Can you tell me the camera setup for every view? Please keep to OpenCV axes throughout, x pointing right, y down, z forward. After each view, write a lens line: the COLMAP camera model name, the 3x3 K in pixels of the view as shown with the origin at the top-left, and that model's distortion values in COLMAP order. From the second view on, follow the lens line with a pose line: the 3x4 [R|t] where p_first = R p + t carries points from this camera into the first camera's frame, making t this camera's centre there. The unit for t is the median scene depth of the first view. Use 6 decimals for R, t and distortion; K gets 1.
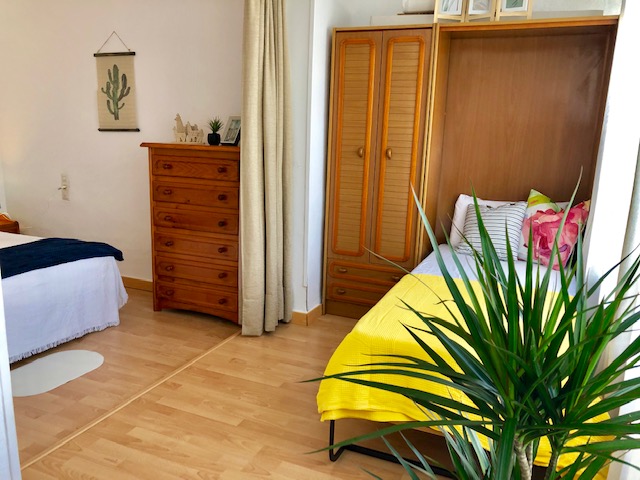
lens RADIAL K [[528.8, 0, 311.5], [0, 528.8, 249.9], [0, 0, 1]] dist [0.042593, -0.024645]
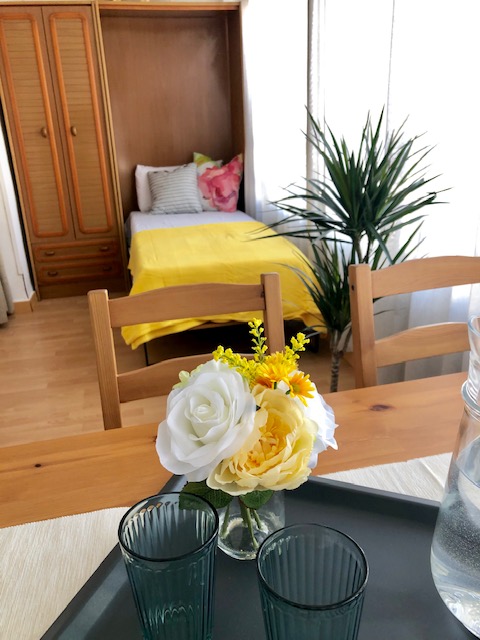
lens RADIAL K [[528.8, 0, 244.0], [0, 528.8, 319.7], [0, 0, 1]] dist [0.042593, -0.024645]
pose [[0.803927, -0.271136, 0.529326, -0.249744], [0.197739, 0.961255, 0.192063, 0.044273], [-0.560892, -0.049736, 0.826393, -0.095036]]
